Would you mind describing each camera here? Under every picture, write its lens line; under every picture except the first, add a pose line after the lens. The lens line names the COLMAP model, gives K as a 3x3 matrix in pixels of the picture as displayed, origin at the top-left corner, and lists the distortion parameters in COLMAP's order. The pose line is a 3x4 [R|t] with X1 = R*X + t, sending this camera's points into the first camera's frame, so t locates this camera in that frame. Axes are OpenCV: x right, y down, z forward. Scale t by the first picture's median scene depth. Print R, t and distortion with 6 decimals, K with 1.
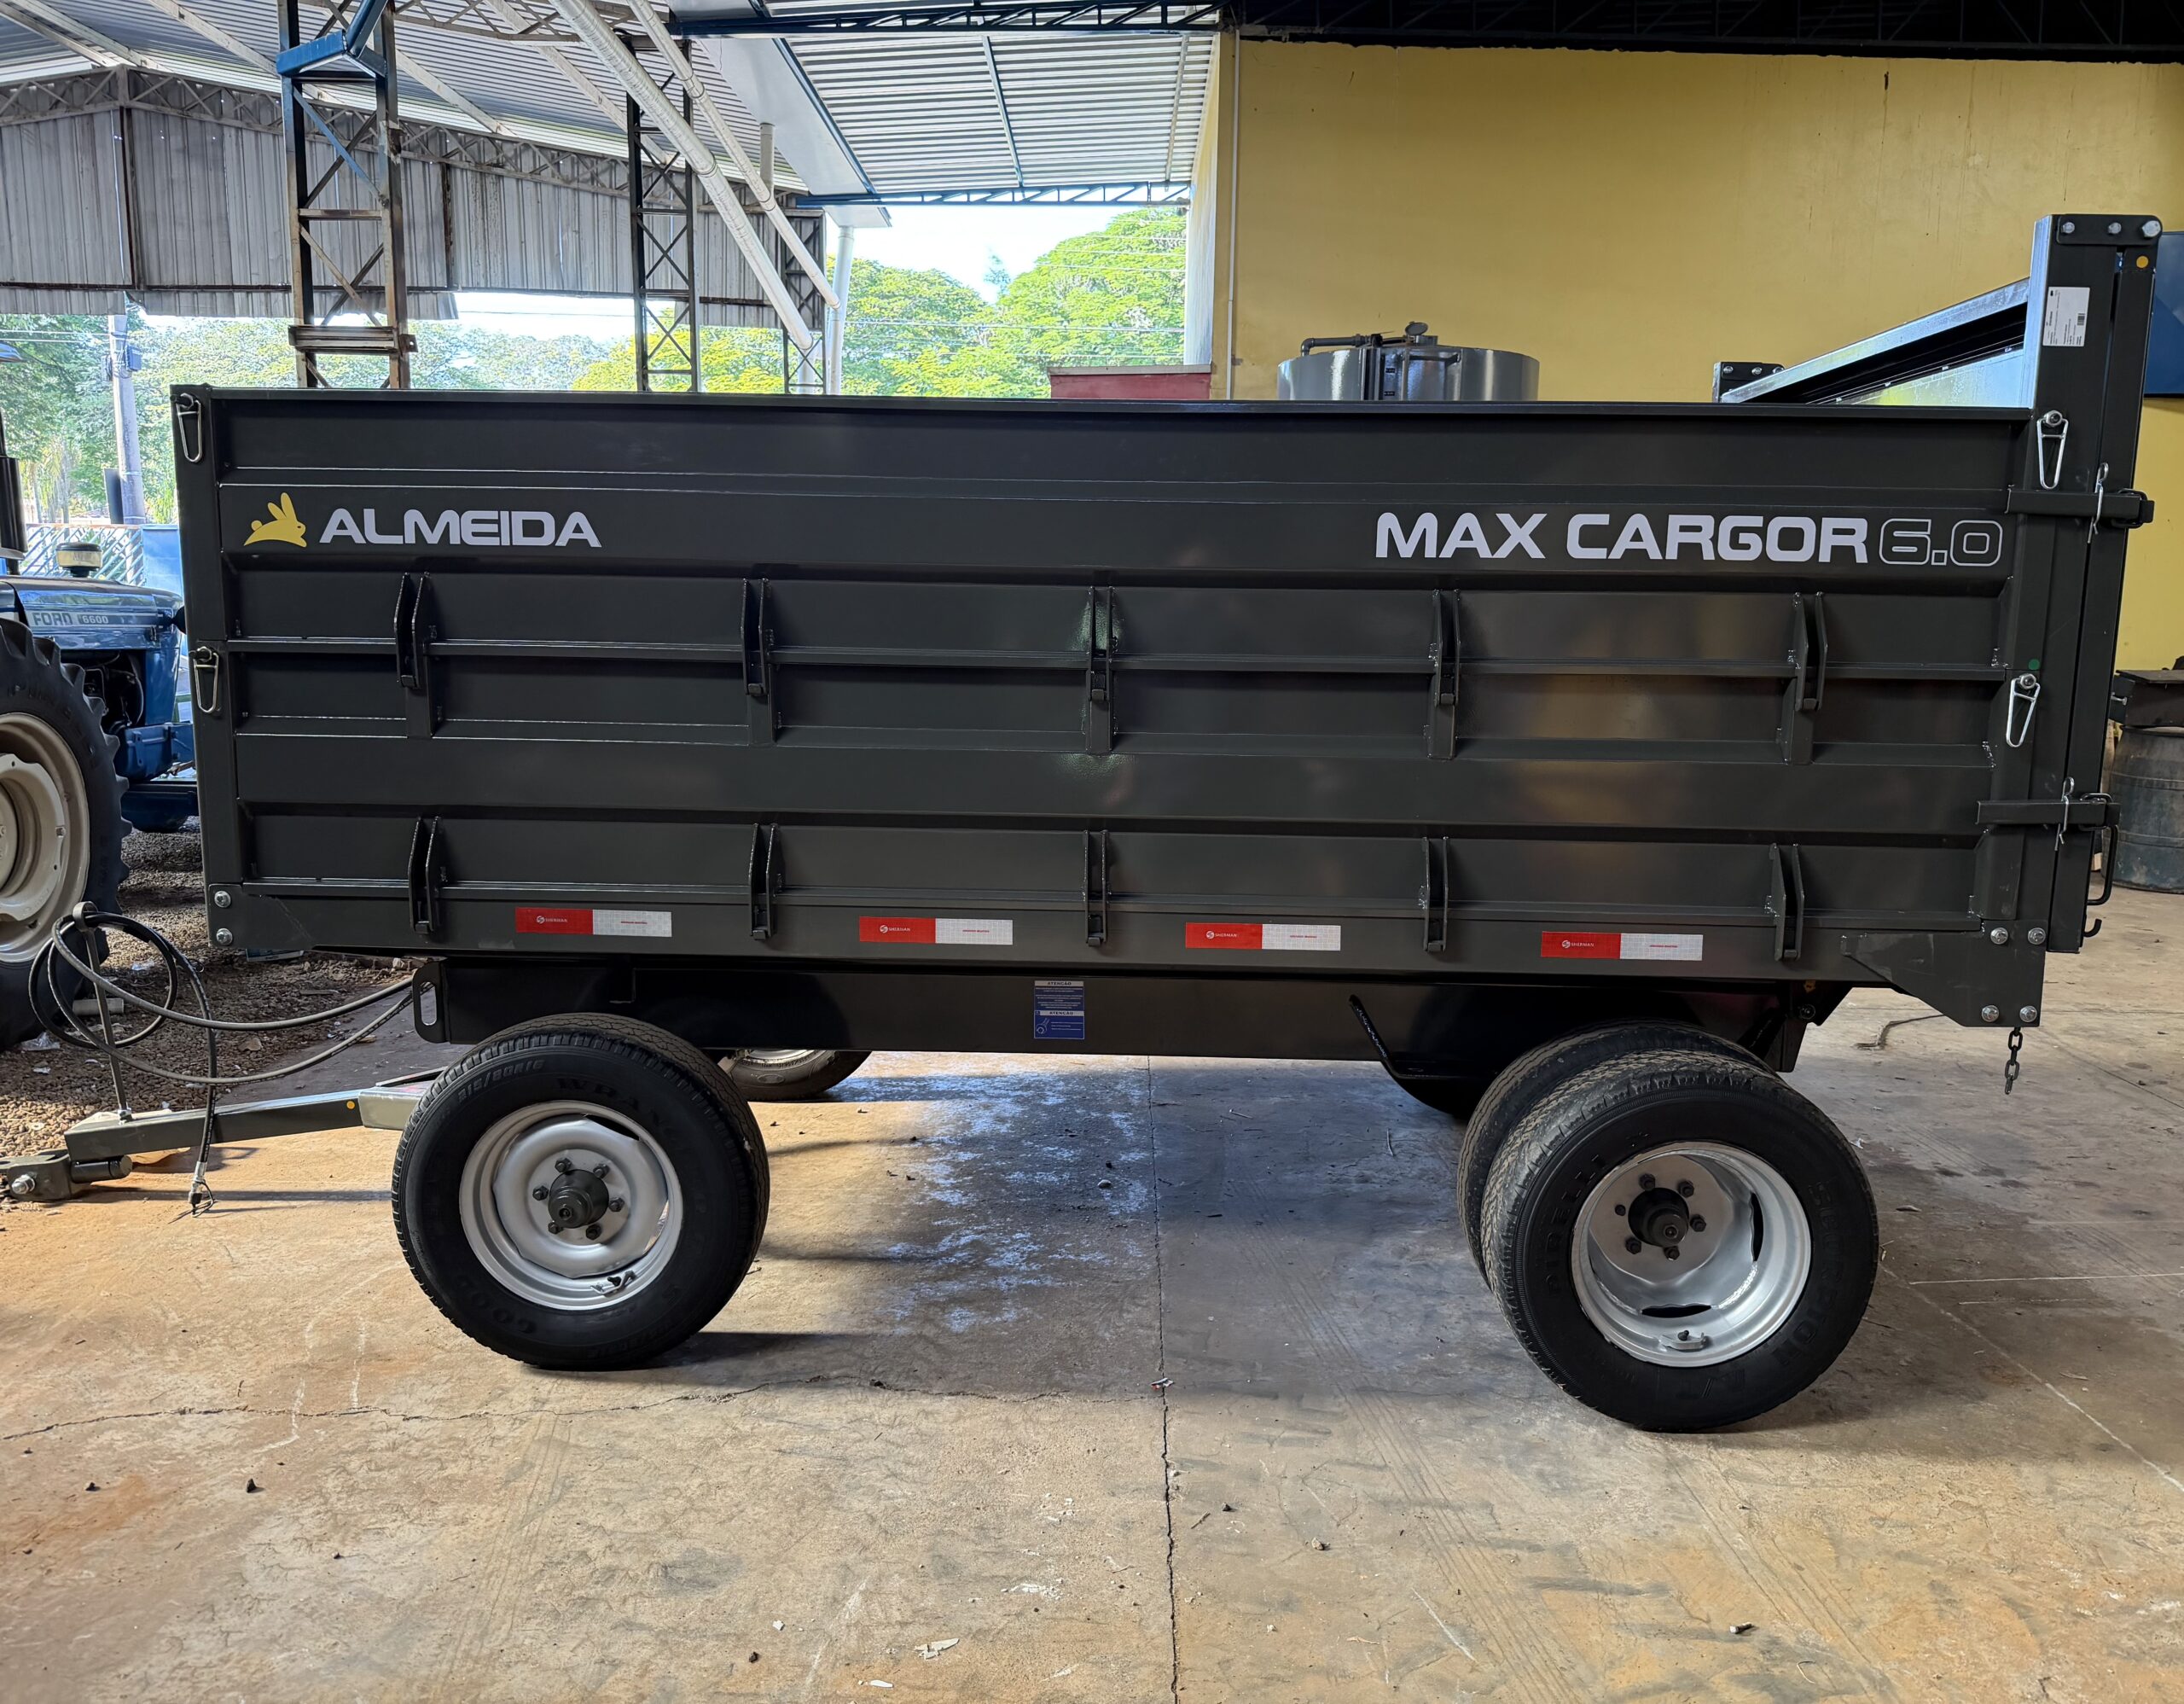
lens RADIAL K [[1625.2, 0, 1133.7], [0, 1625.2, 840.7], [0, 0, 1]] dist [0.022997, -0.033920]
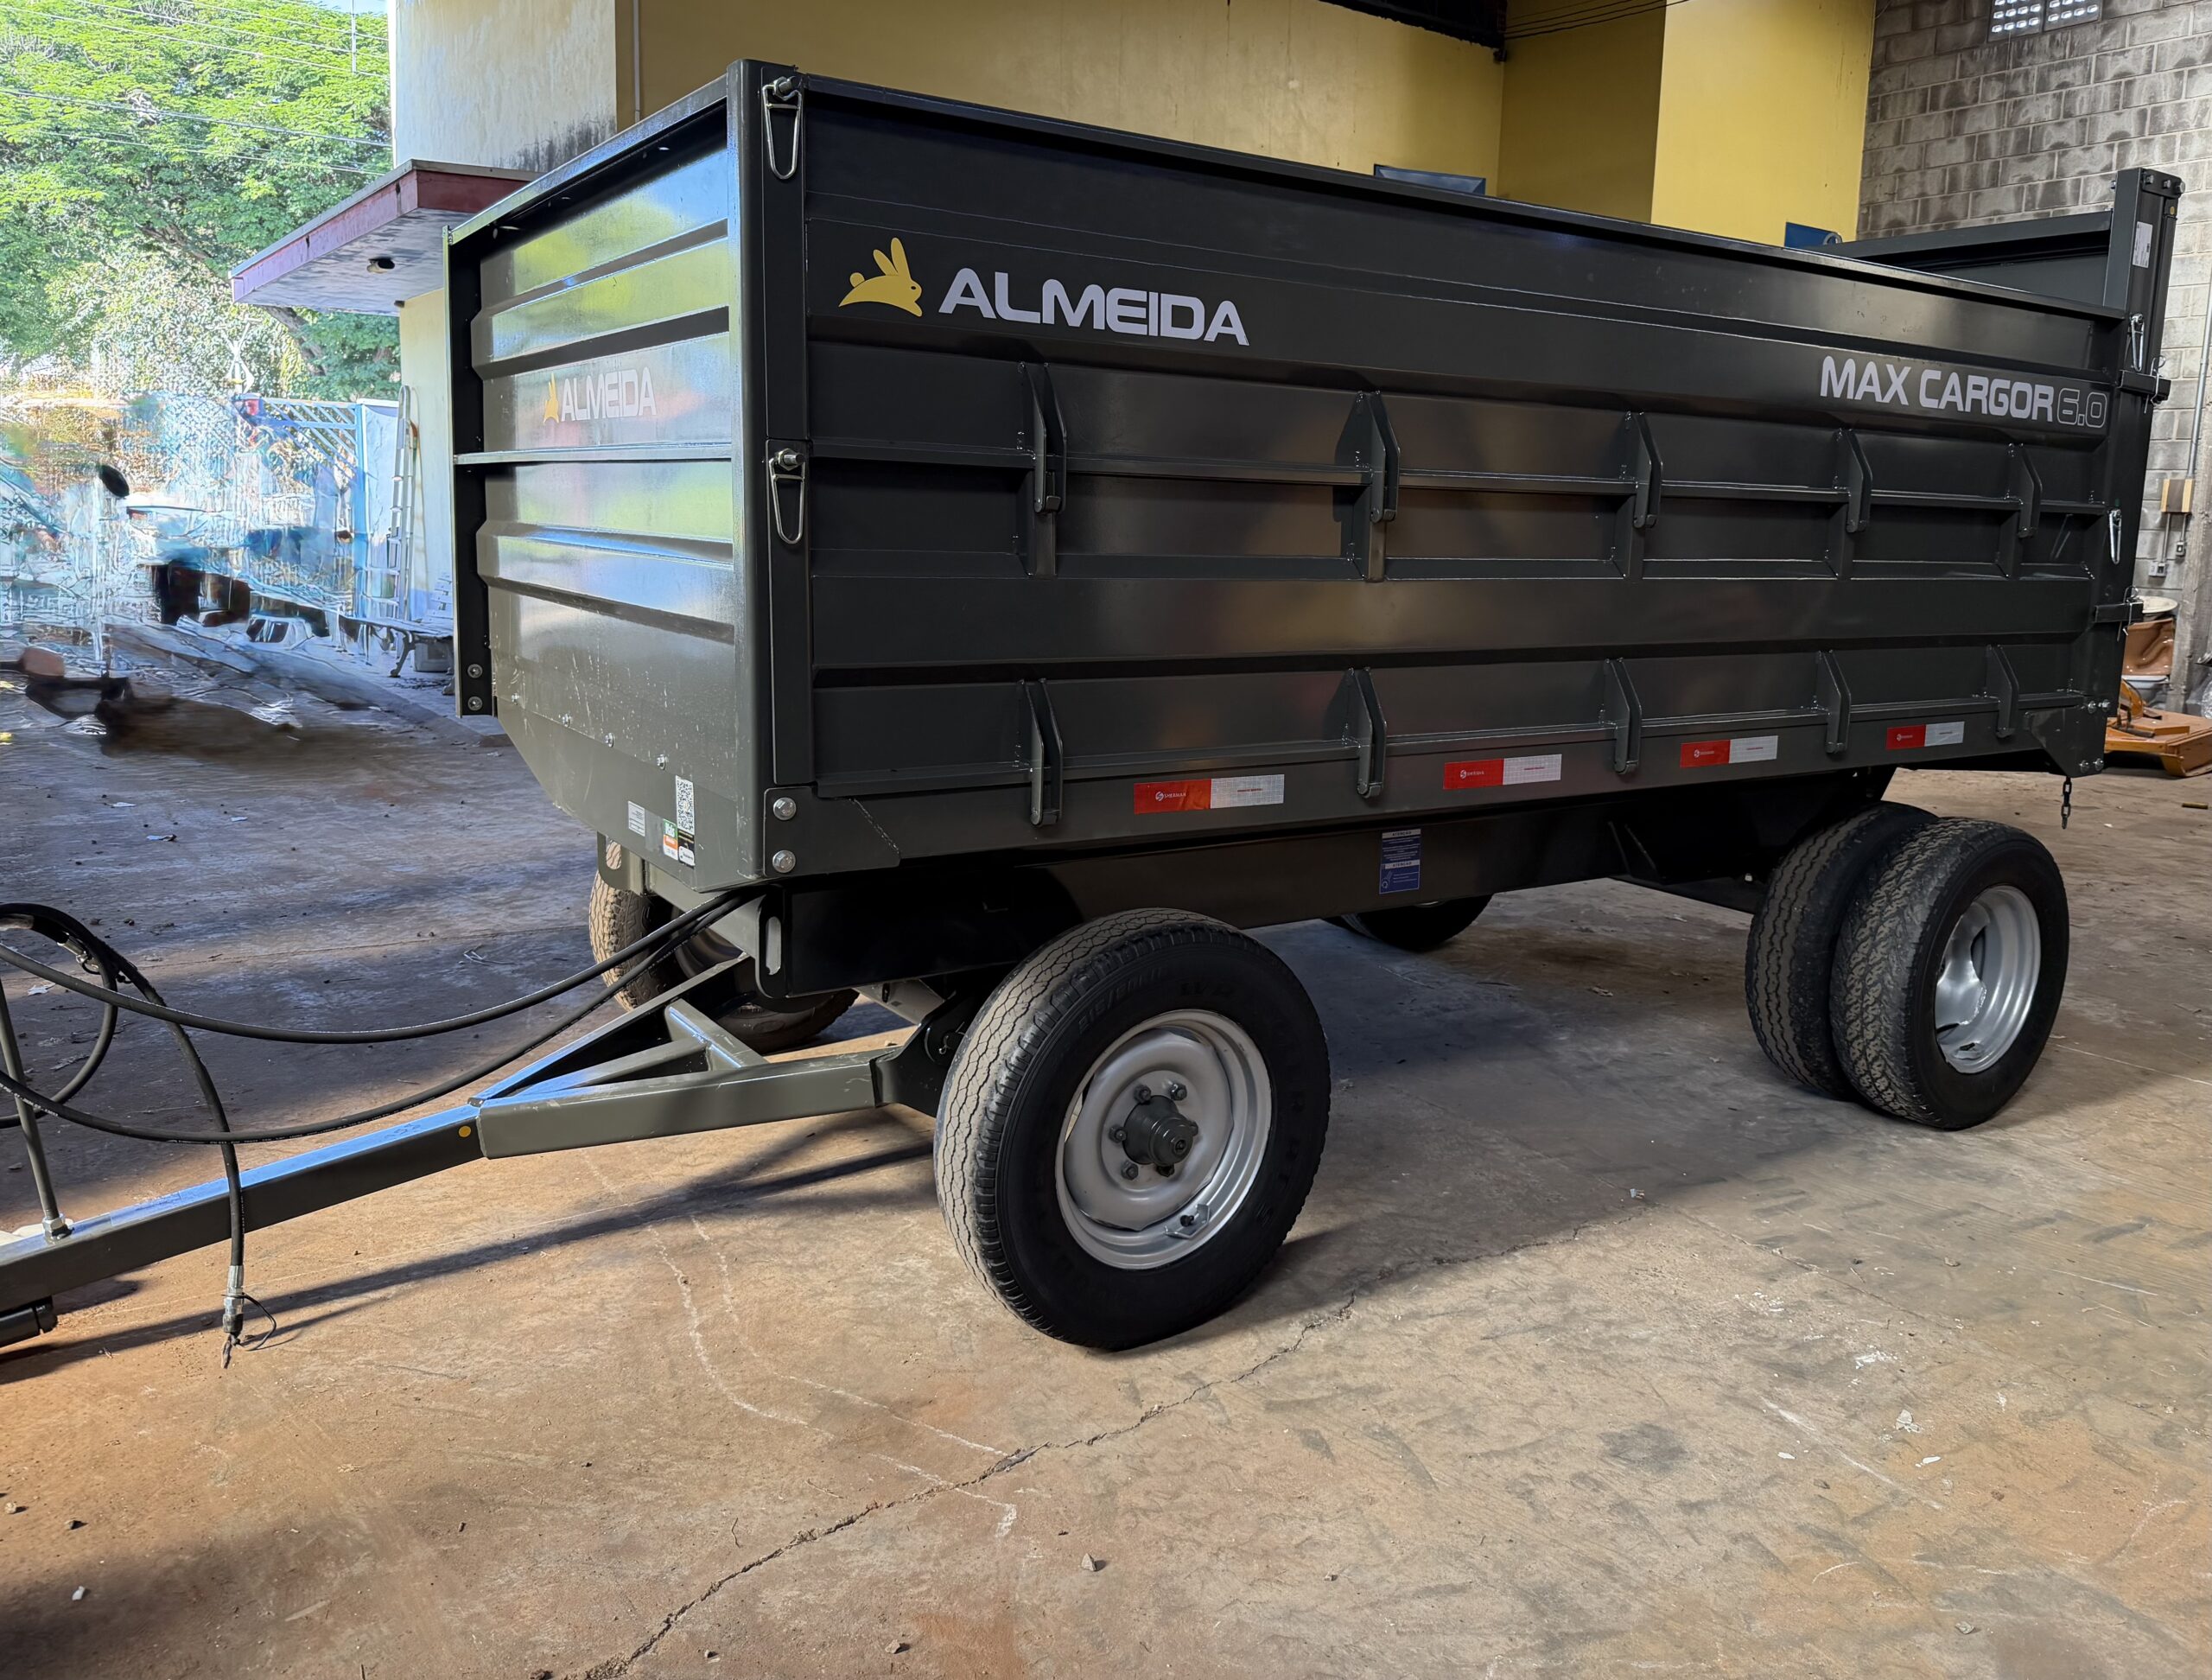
lens RADIAL K [[1707.4, 0, 1196.4], [0, 1707.4, 768.6], [0, 0, 1]] dist [0.037847, -0.061824]
pose [[0.799743, -0.080435, 0.594929, -0.876980], [0.070335, 0.996713, 0.040206, 0.000558], [-0.596207, 0.009690, 0.802772, 0.304178]]
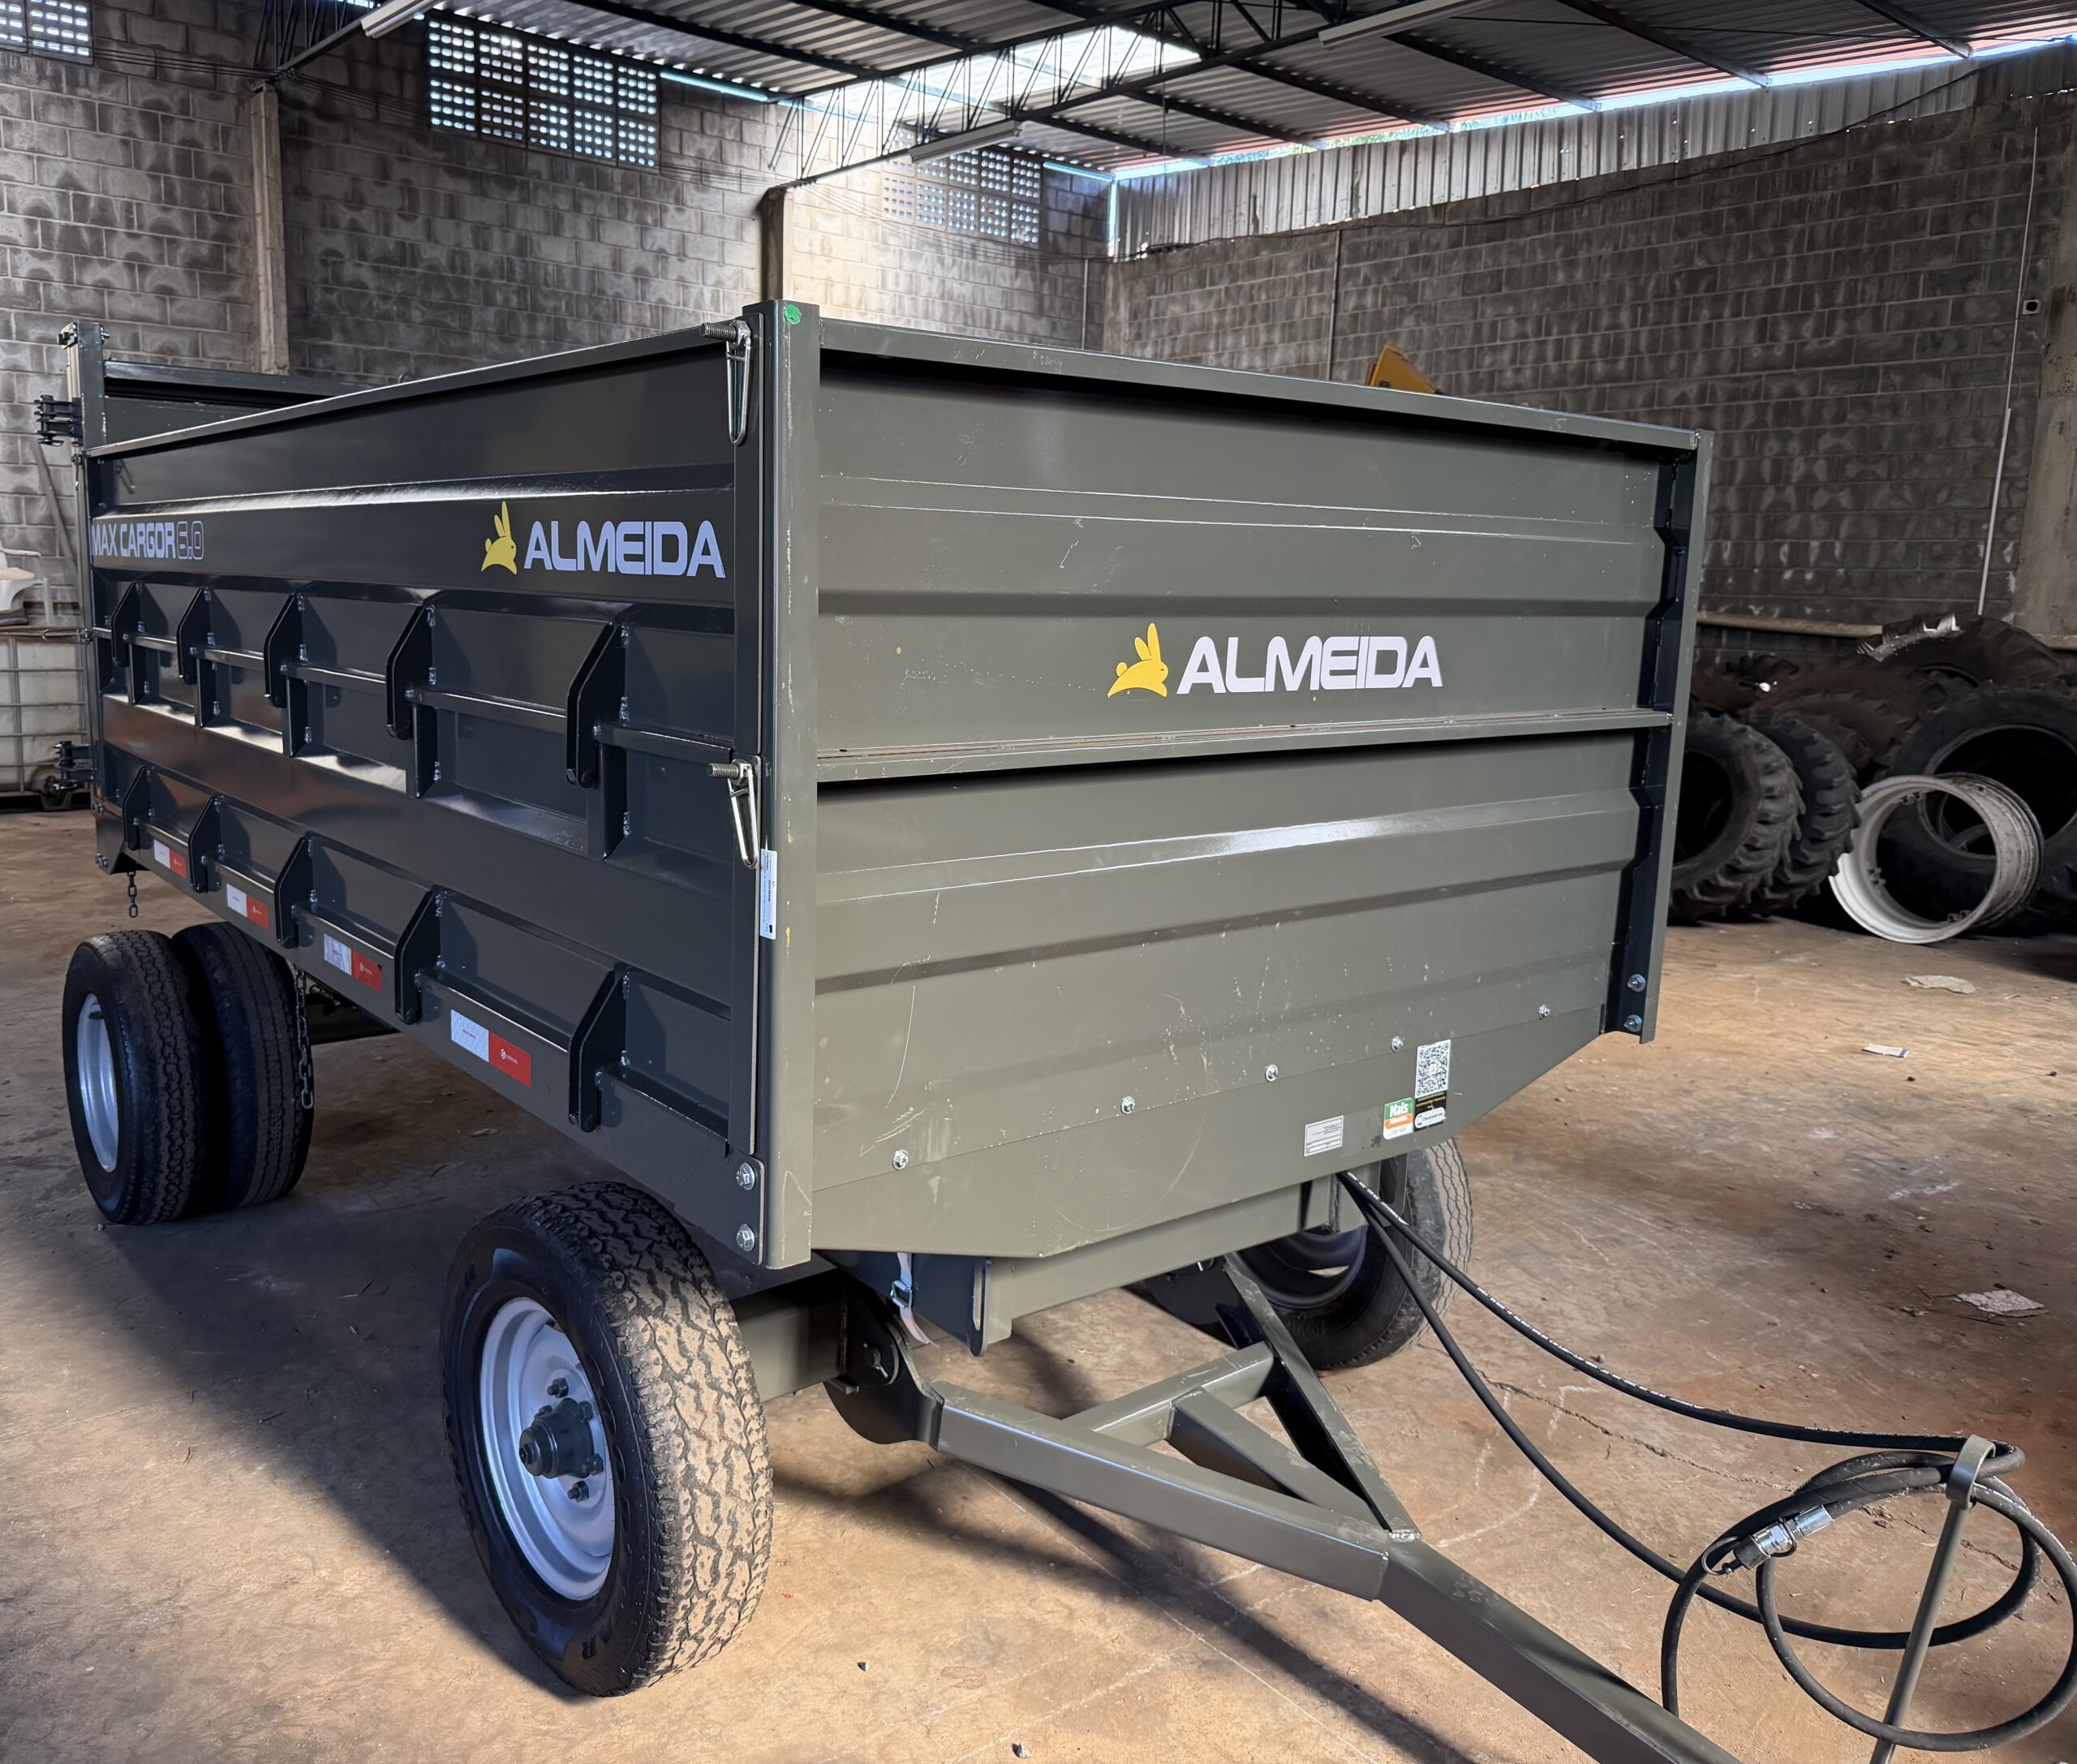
lens RADIAL K [[1667.2, 0, 913.6], [0, 1667.2, 857.2], [0, 0, 1]] dist [0.028807, -0.041204]
pose [[-0.635371, -0.158082, 0.755853, -1.035943], [0.080025, 0.960072, 0.268062, -0.334548], [-0.768050, 0.230806, -0.597351, 1.928631]]
